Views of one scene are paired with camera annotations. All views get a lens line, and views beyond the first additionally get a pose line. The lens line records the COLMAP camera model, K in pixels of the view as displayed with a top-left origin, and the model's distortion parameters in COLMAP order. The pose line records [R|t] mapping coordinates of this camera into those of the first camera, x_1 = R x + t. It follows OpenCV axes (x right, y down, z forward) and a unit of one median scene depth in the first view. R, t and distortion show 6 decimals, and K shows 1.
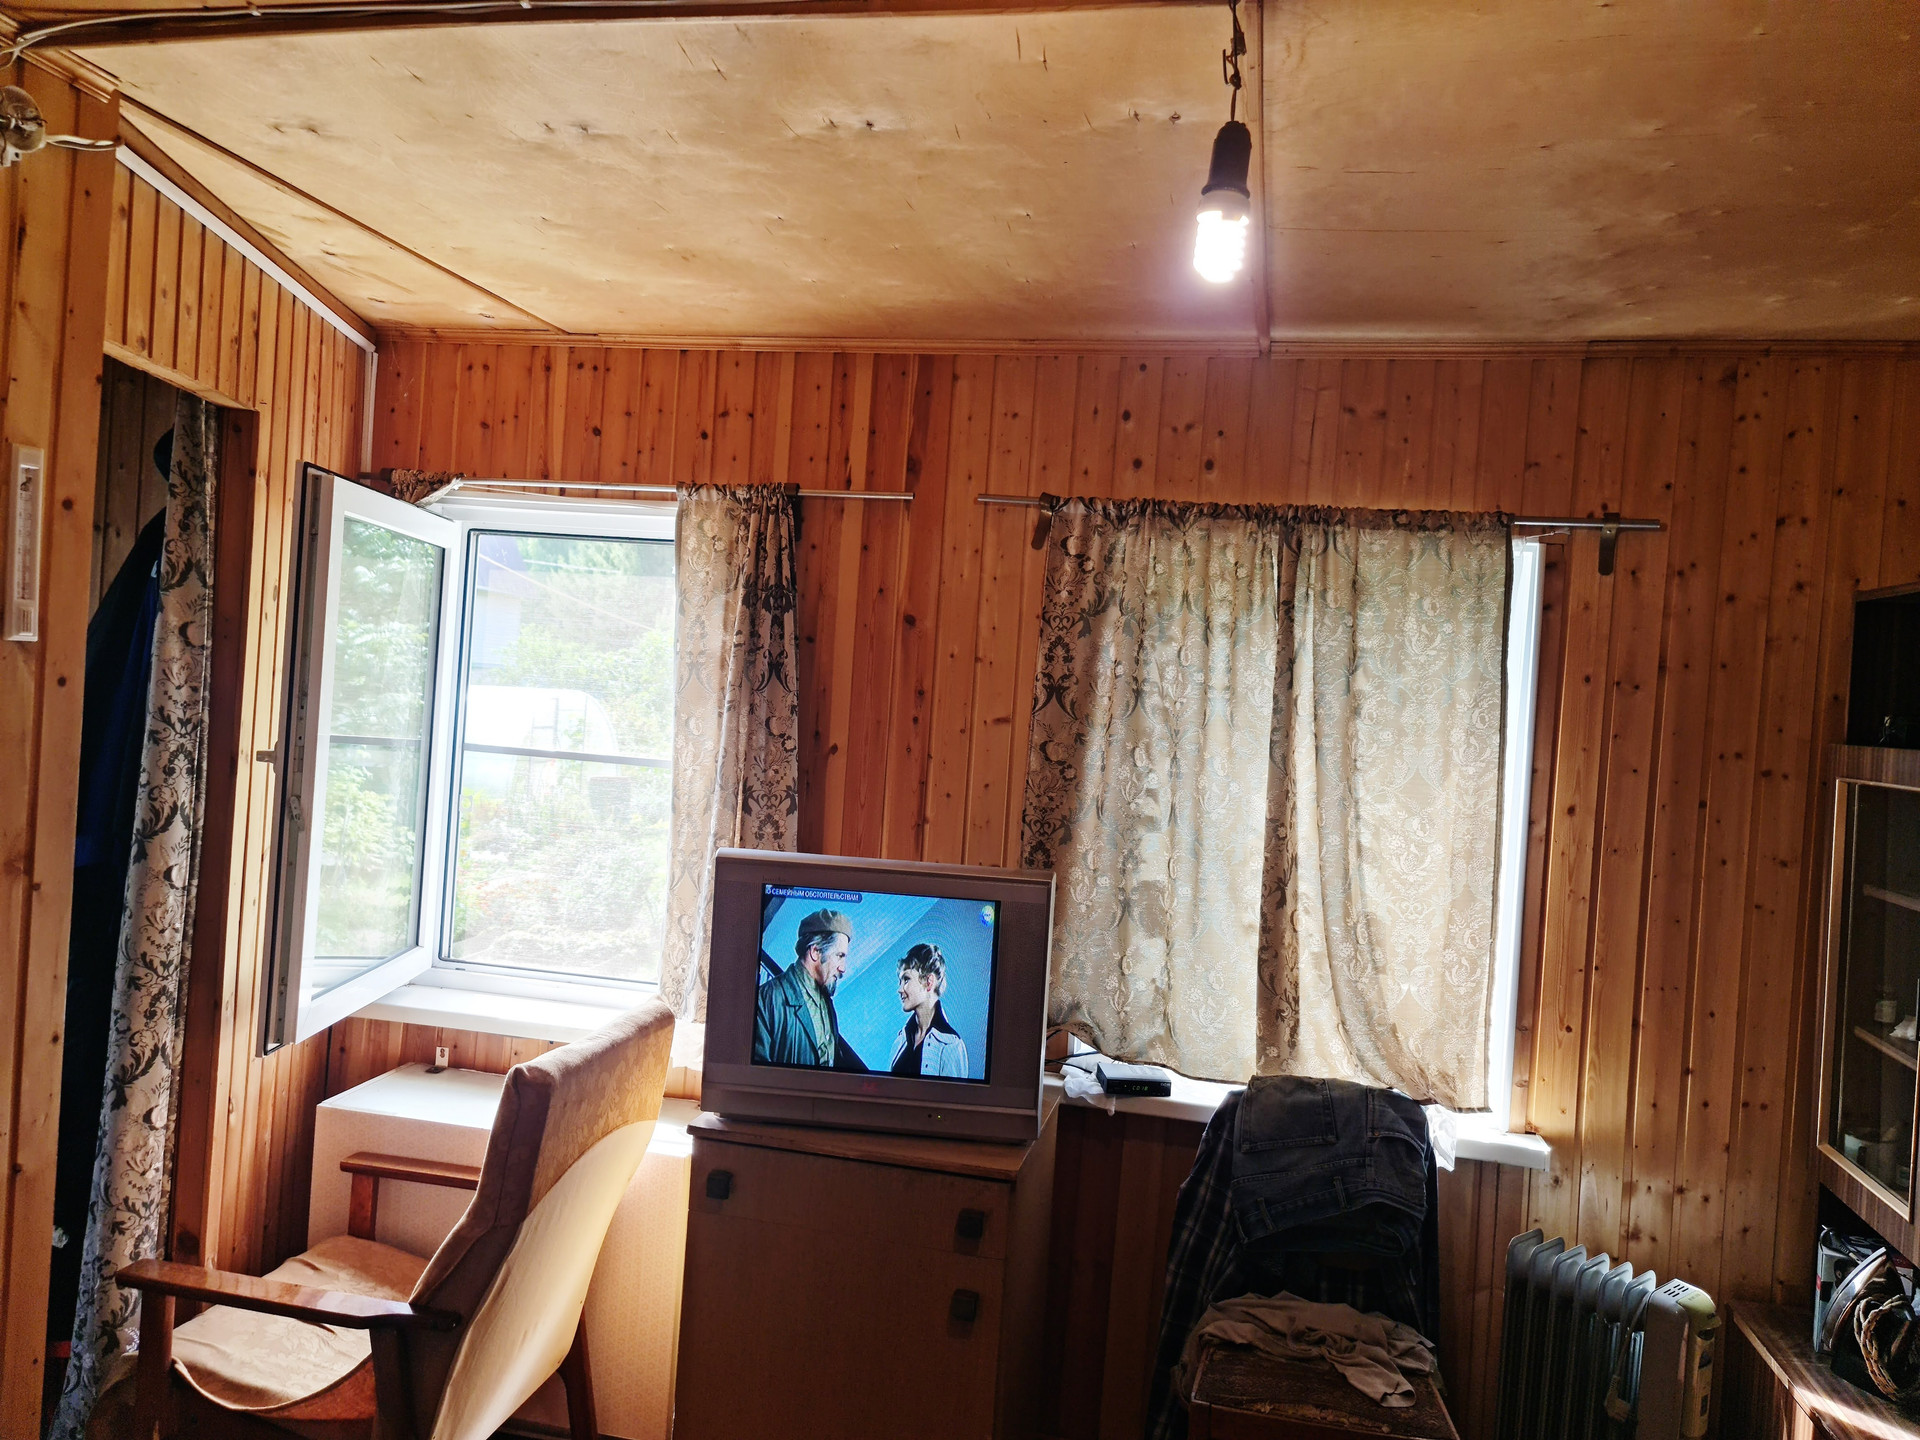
lens RADIAL K [[1390.3, 0, 968.1], [0, 1390.3, 707.9], [0, 0, 1]] dist [0.067187, -0.050251]
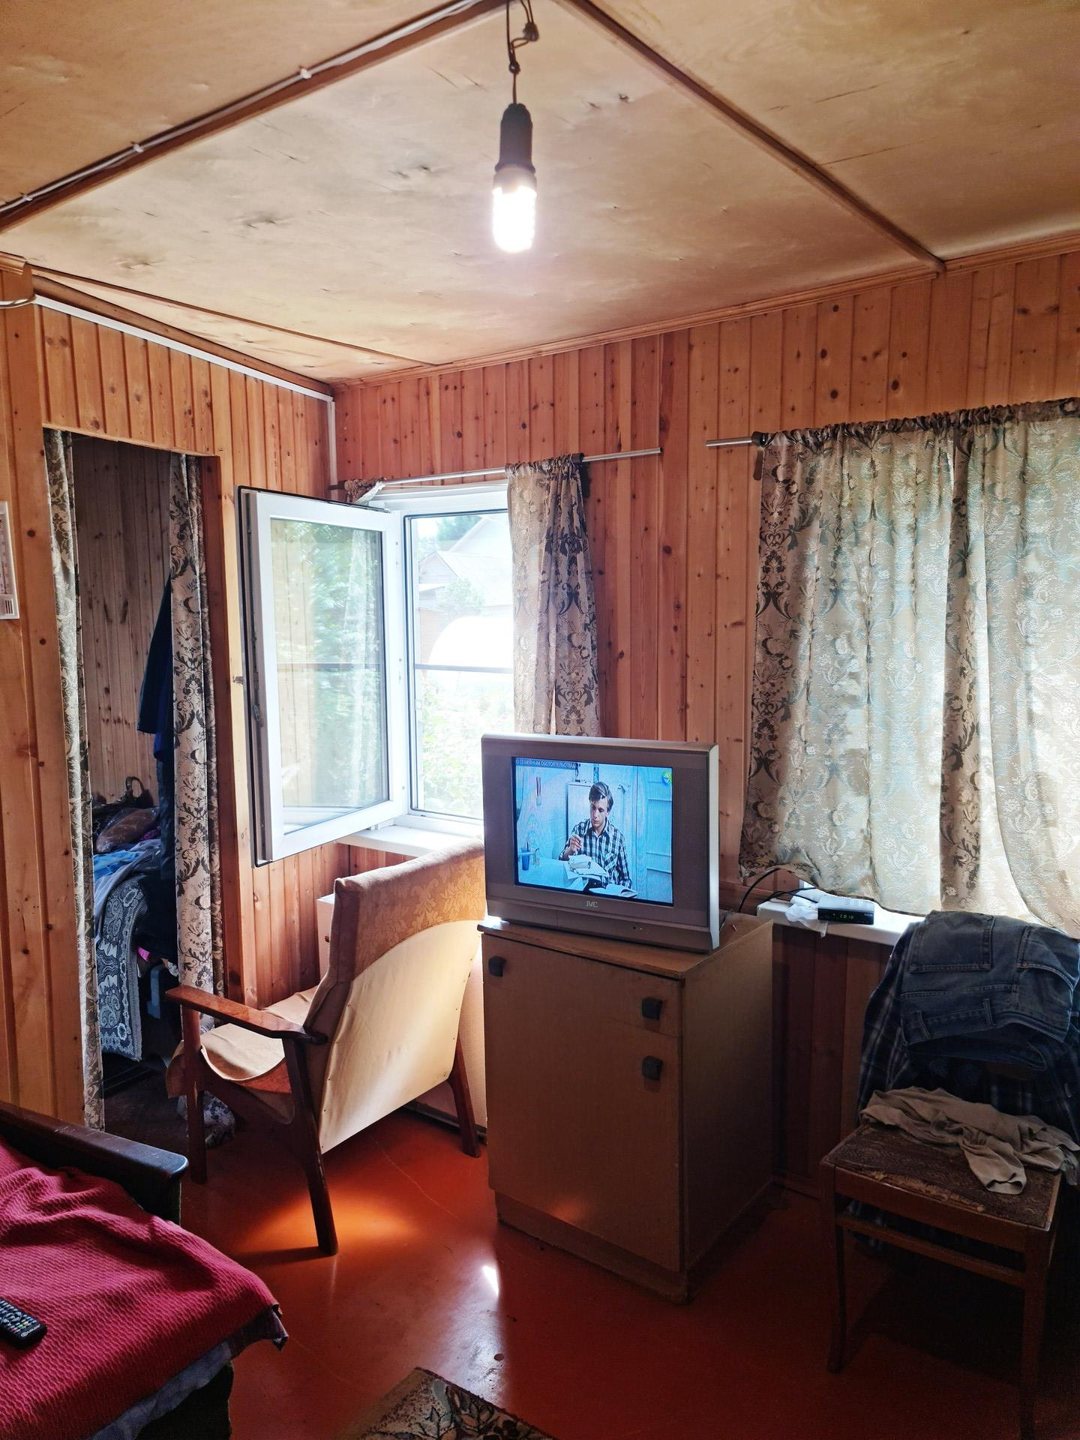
lens RADIAL K [[1042.7, 0, 544.7], [0, 1042.7, 726.4], [0, 0, 1]] dist [0.067187, -0.050251]
pose [[0.906617, -0.028683, -0.420979, 0.281700], [0.068701, 0.994408, 0.080199, 0.014801], [0.416325, -0.101632, 0.903518, 0.078691]]
